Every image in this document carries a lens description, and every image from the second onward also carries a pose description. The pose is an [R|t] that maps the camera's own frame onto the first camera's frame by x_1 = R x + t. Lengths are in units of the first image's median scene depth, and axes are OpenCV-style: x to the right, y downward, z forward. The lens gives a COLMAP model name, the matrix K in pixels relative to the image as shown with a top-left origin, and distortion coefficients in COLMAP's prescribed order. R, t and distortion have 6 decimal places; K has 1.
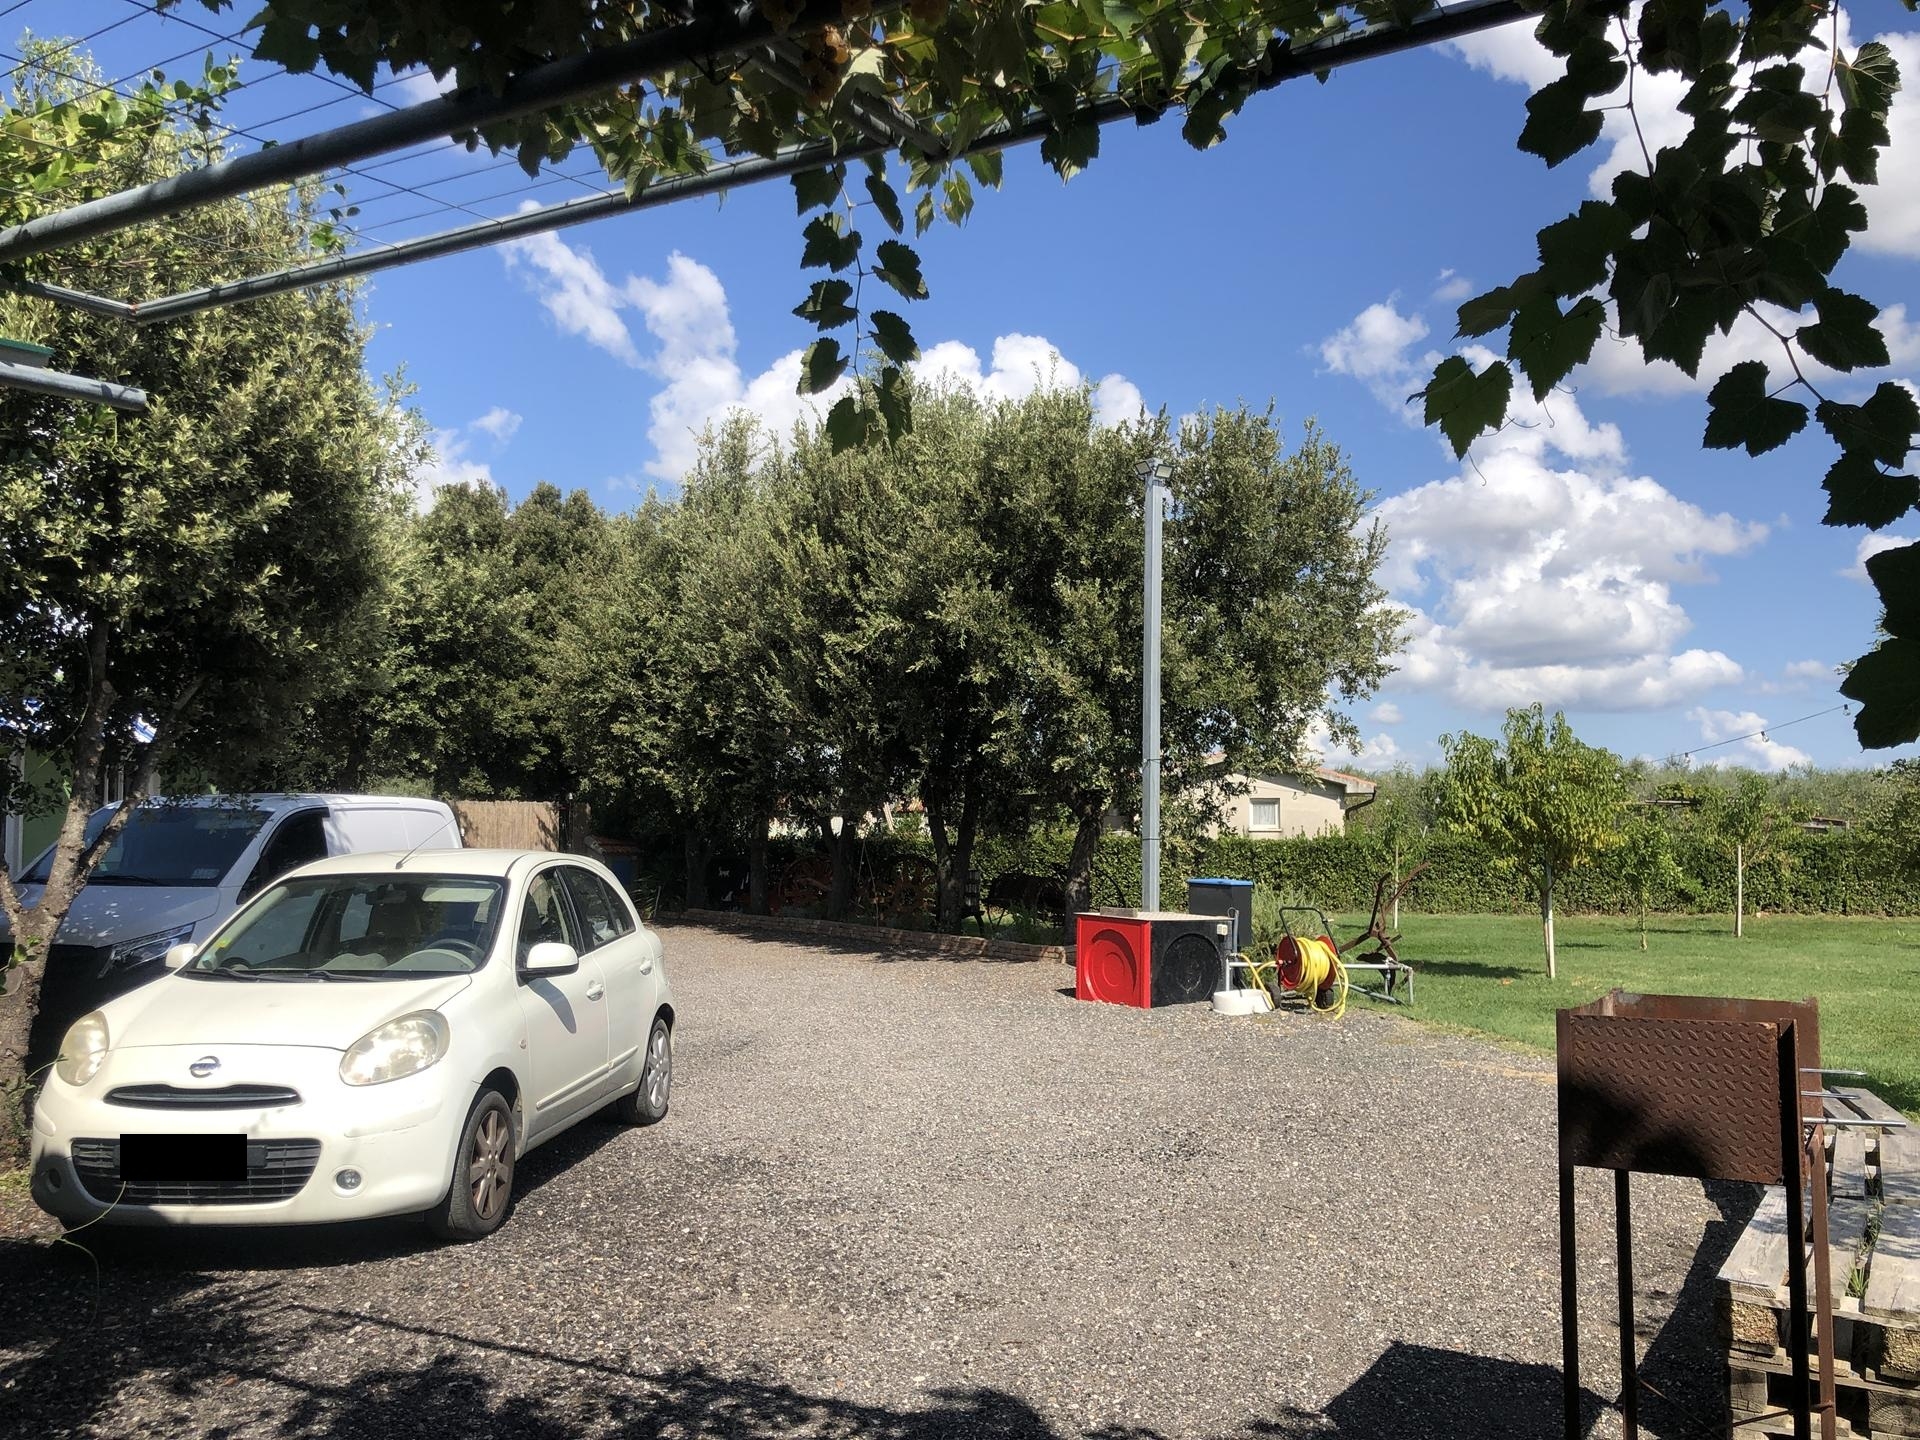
lens RADIAL K [[1581.3, 0, 960.0], [0, 1581.3, 720.0], [0, 0, 1]] dist [0.007841, 0.014187]
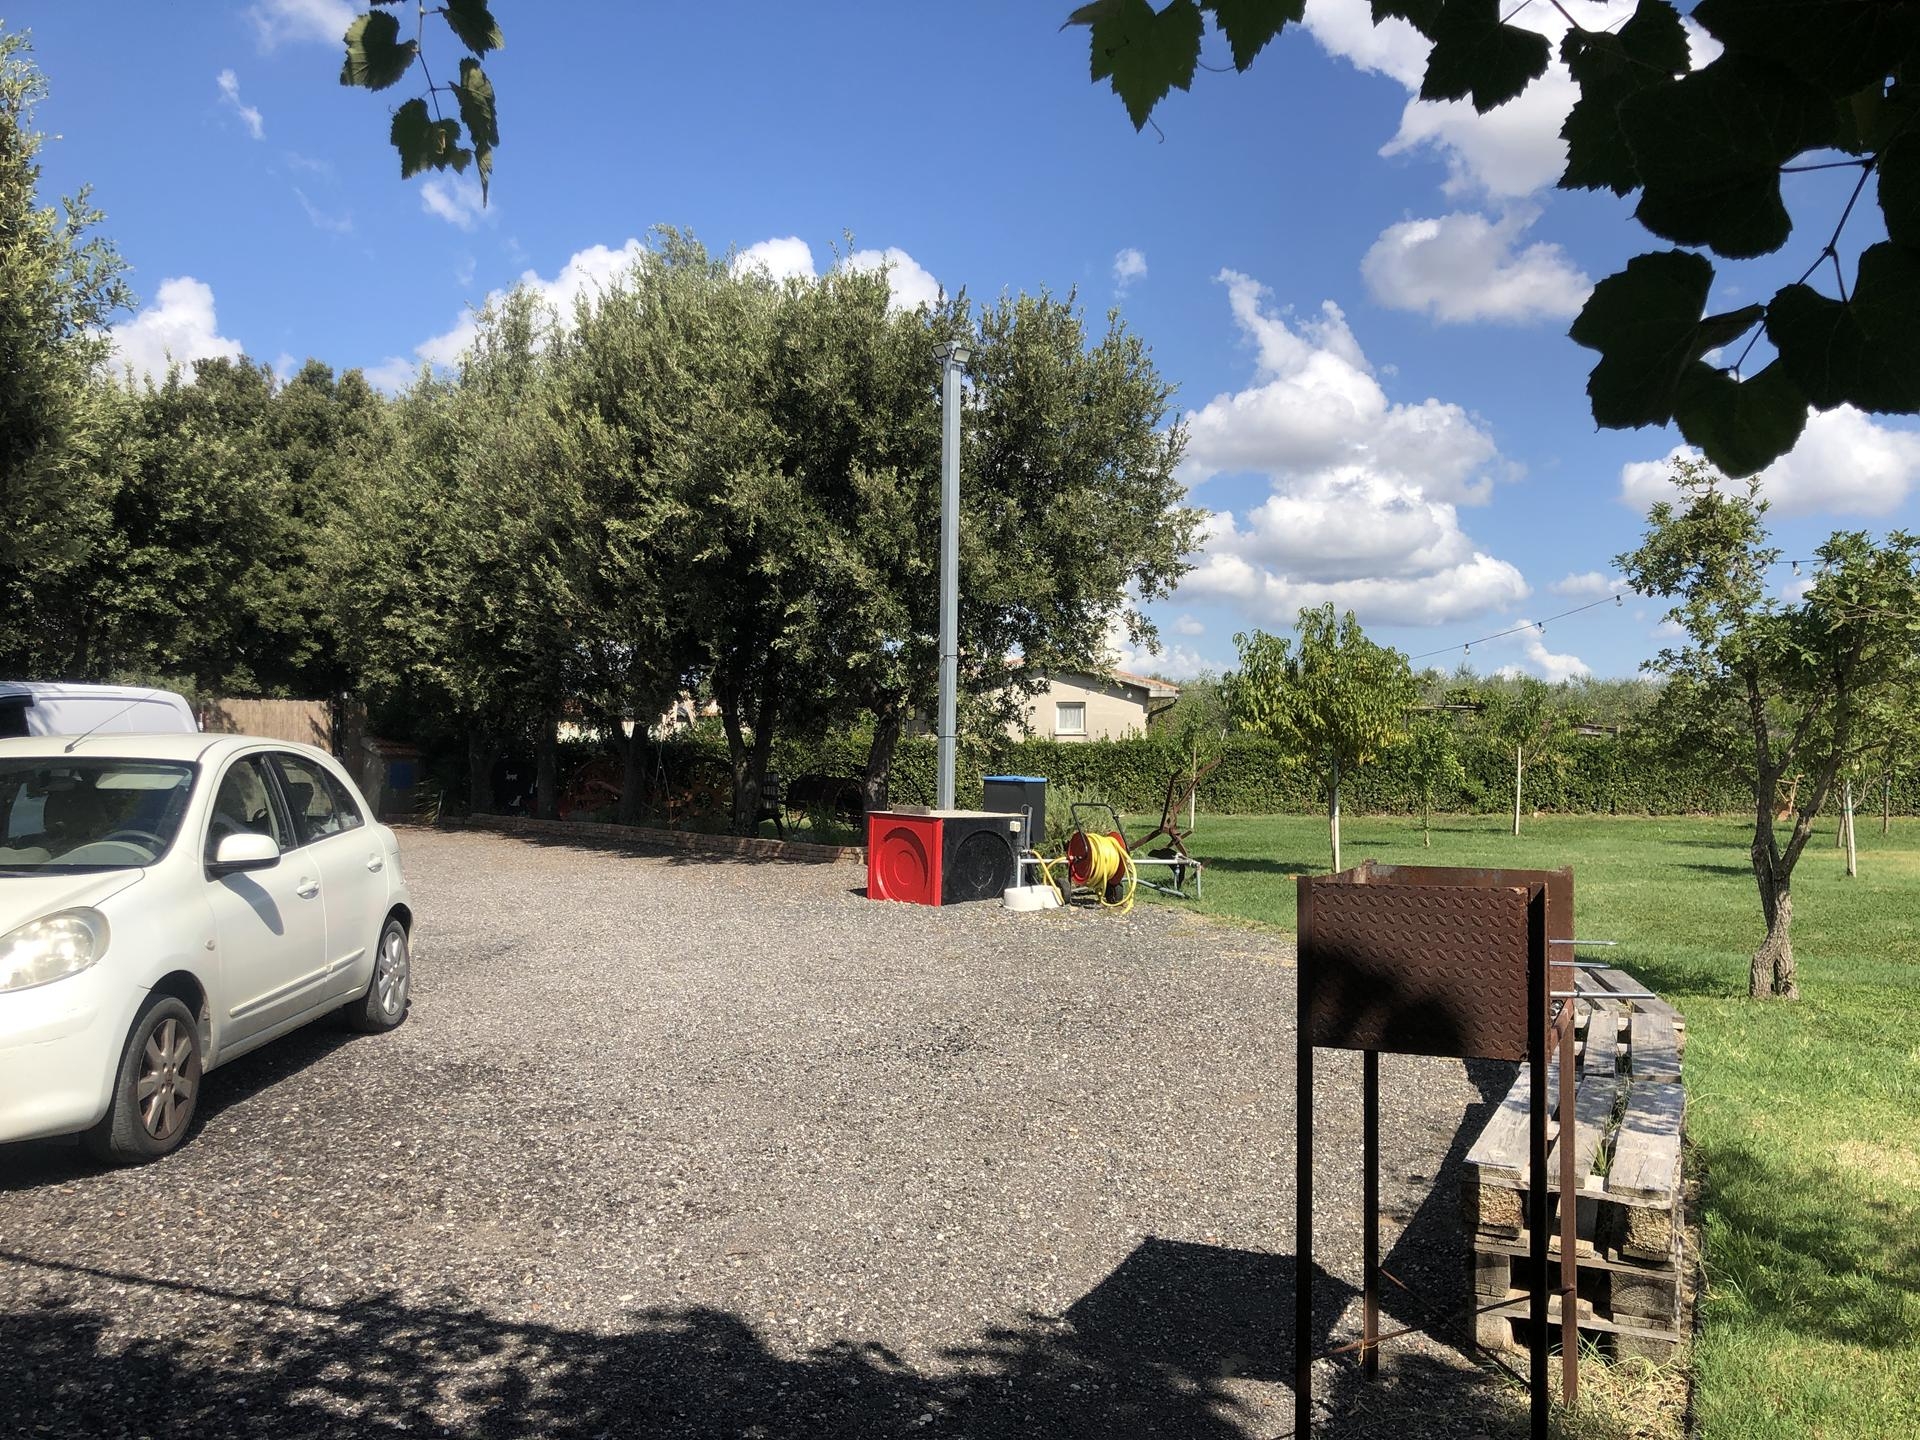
lens RADIAL K [[1594.1, 0, 960.0], [0, 1594.1, 720.0], [0, 0, 1]] dist [0.018832, 0.006922]
pose [[0.993045, 0.002489, 0.117708, 0.013659], [-0.009491, 0.998215, 0.058962, 0.007320], [-0.117351, -0.059669, 0.991296, 0.021931]]
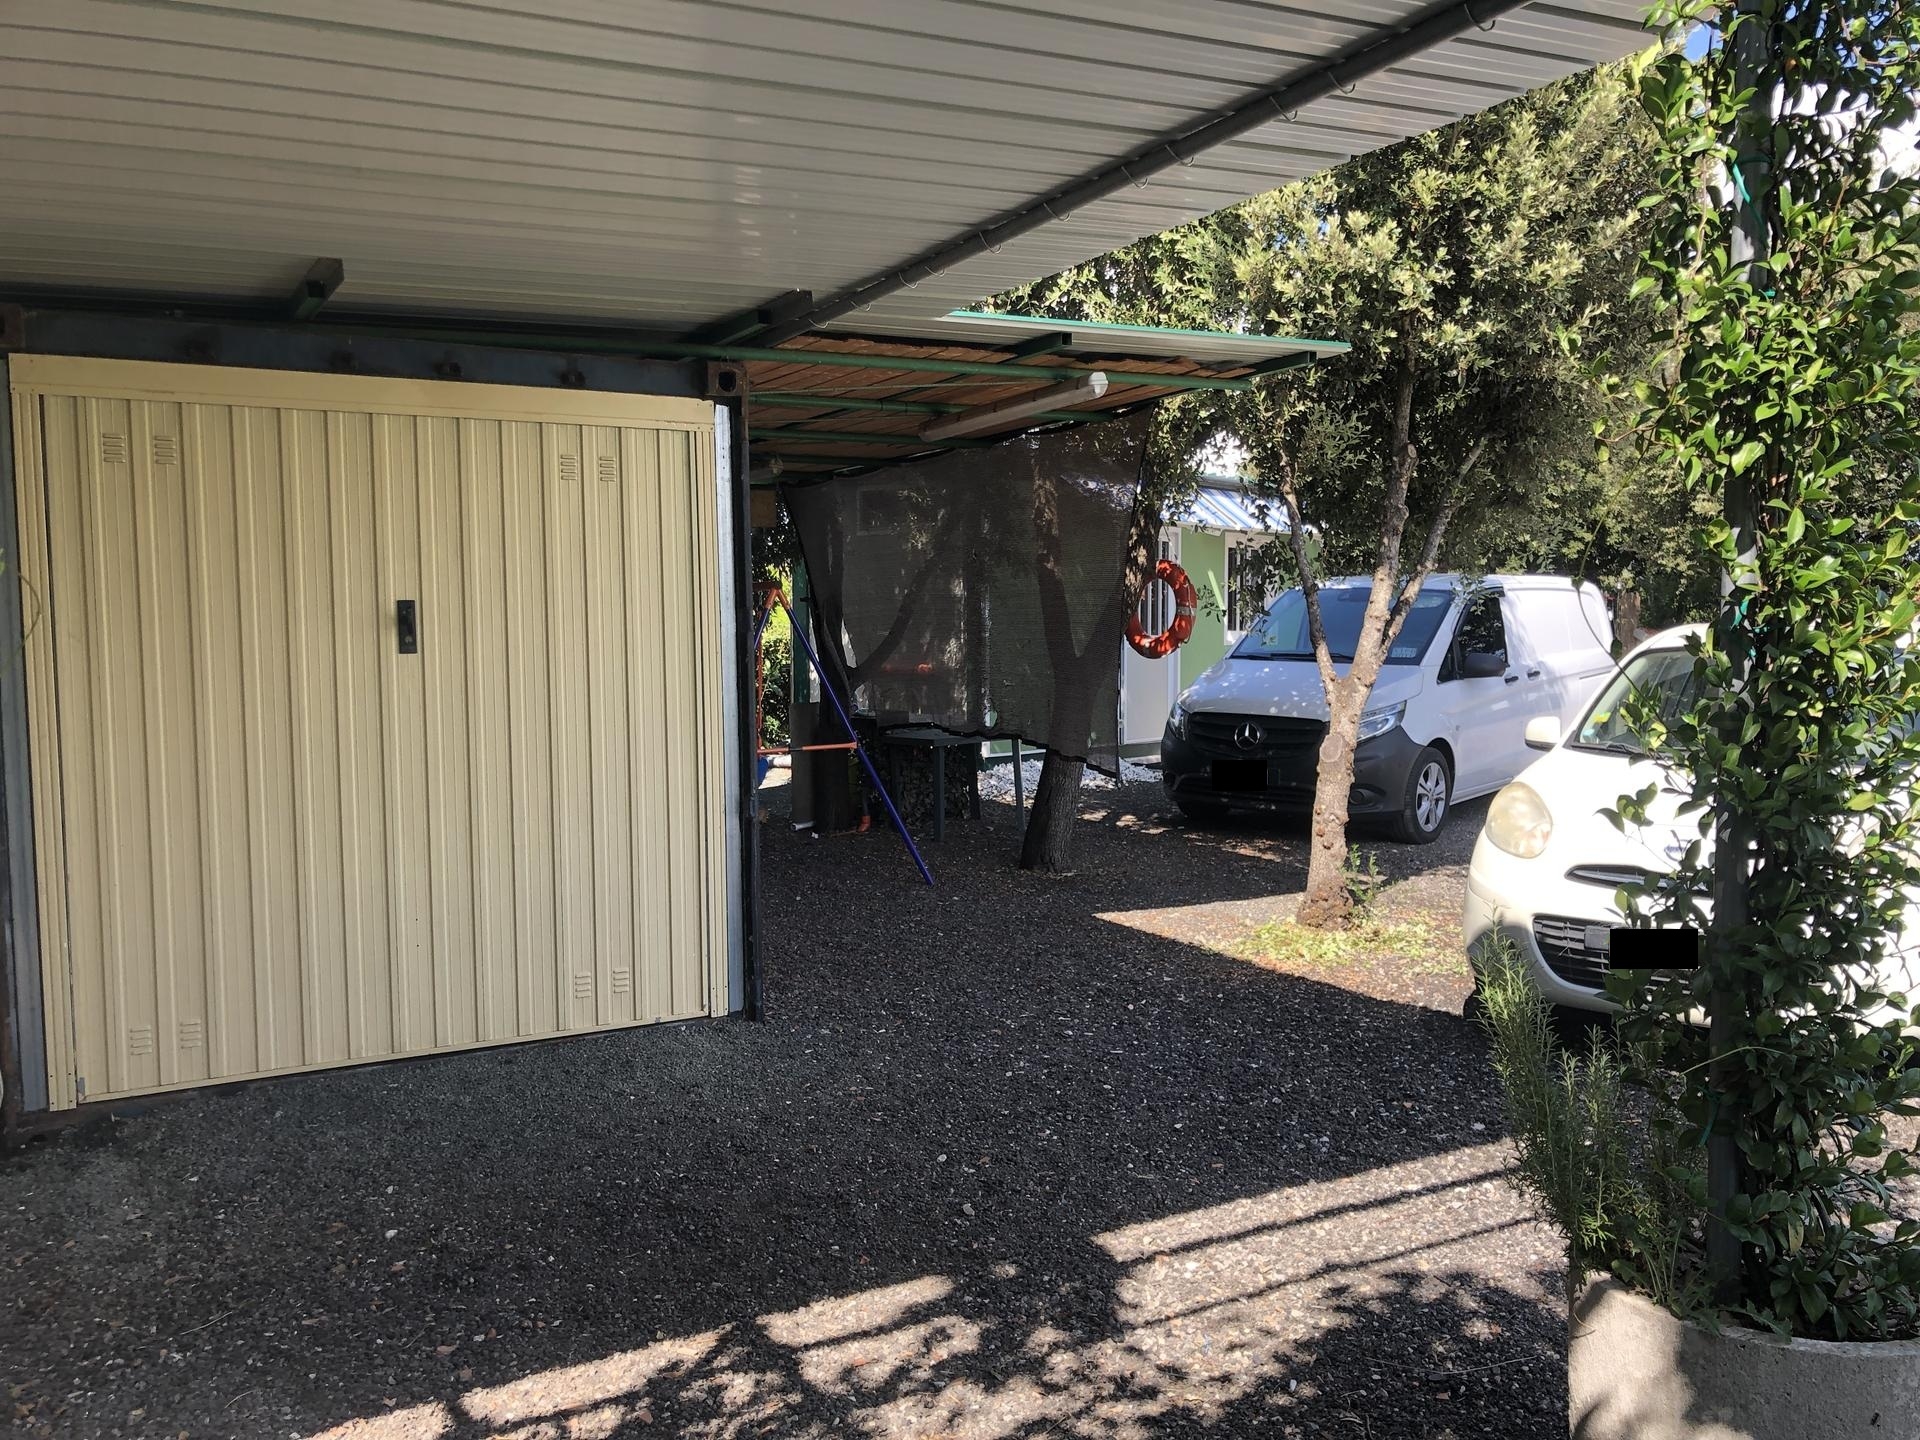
lens RADIAL K [[1594.1, 0, 960.0], [0, 1594.1, 720.0], [0, 0, 1]] dist [0.018832, 0.006922]
pose [[0.829669, 0.037360, -0.557003, -0.094353], [0.034090, 0.992506, 0.117348, 0.007702], [0.557213, -0.116348, 0.822178, 0.011998]]
